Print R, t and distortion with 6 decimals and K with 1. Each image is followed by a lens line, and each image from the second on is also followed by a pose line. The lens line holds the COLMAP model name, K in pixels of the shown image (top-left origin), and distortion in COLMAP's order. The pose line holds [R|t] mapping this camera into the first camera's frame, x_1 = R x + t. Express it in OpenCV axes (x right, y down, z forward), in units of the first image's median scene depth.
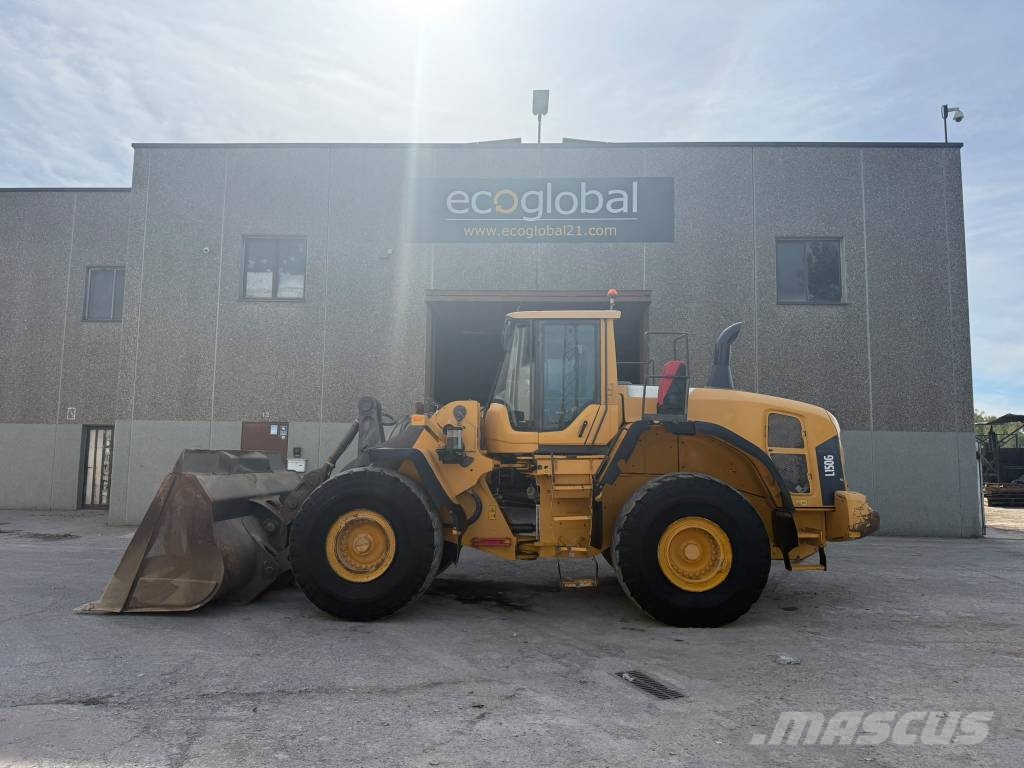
lens RADIAL K [[712.1, 0, 512.0], [0, 712.1, 384.0], [0, 0, 1]] dist [0.065584, -0.112273]
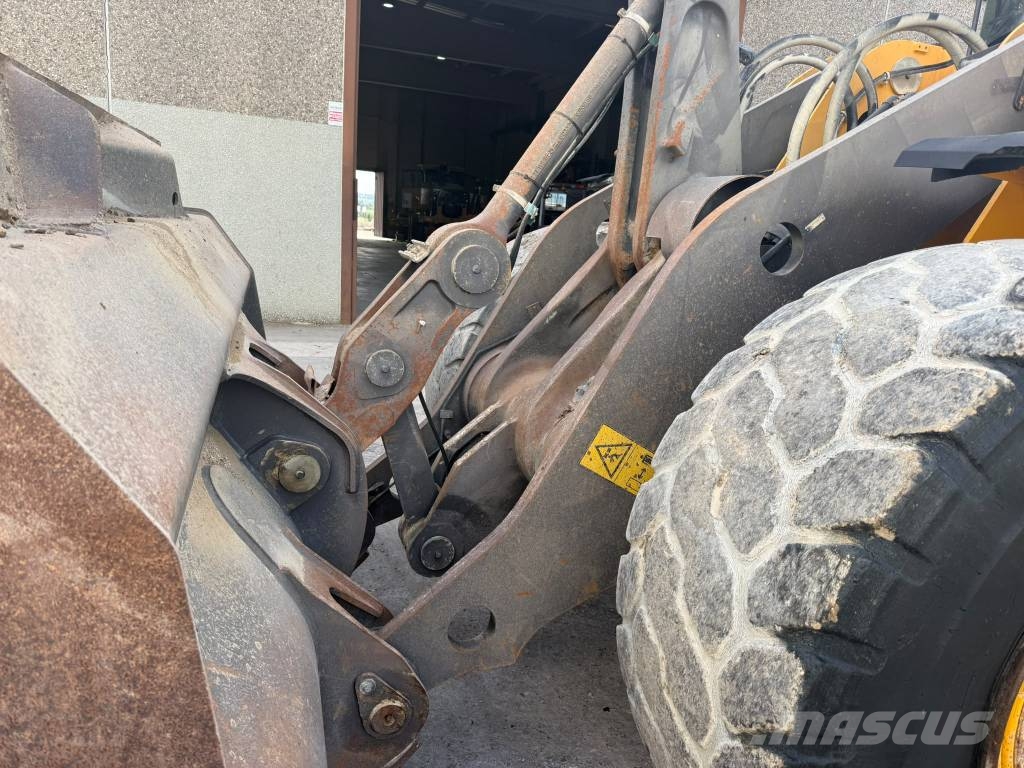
lens RADIAL K [[720.1, 0, 512.0], [0, 720.1, 384.0], [0, 0, 1]] dist [0.080234, -0.111081]
pose [[0.930470, -0.024117, 0.365573, -0.206836], [-0.098595, 0.944536, 0.313260, 0.055457], [-0.352851, -0.327523, 0.876484, 0.457313]]
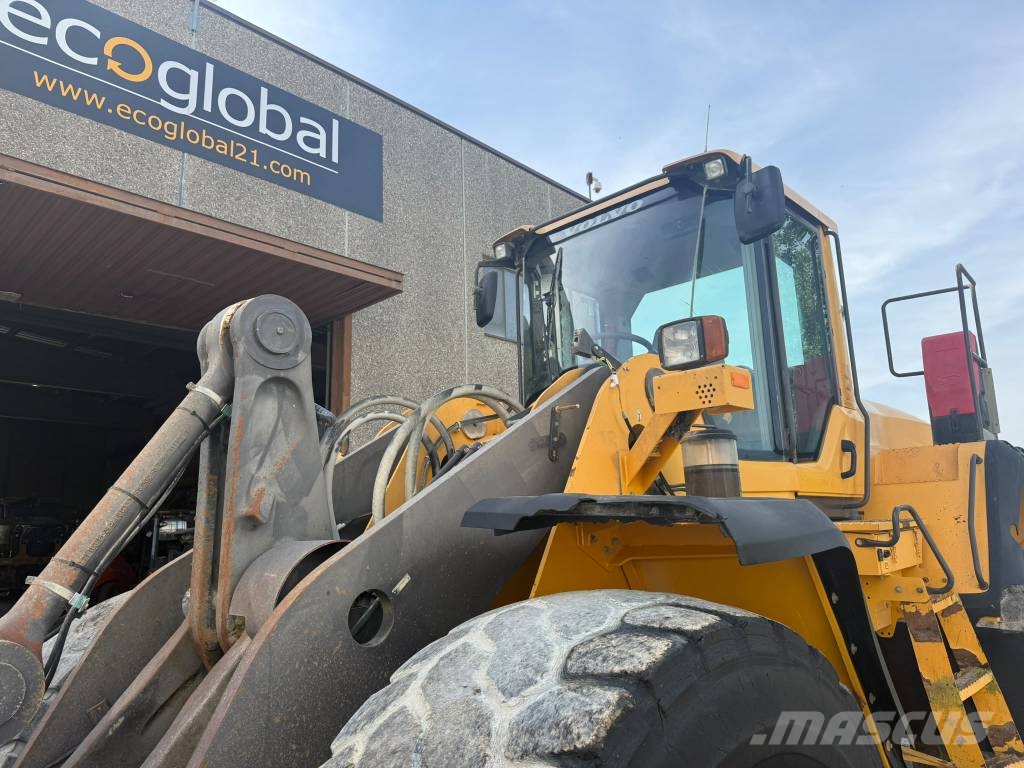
lens RADIAL K [[721.6, 0, 512.0], [0, 721.6, 384.0], [0, 0, 1]] dist [0.026731, -0.039152]
pose [[0.662780, 0.124626, 0.738371, -0.195165], [-0.041998, 0.990688, -0.129516, 0.044541], [-0.747636, 0.054830, 0.661842, 0.459615]]
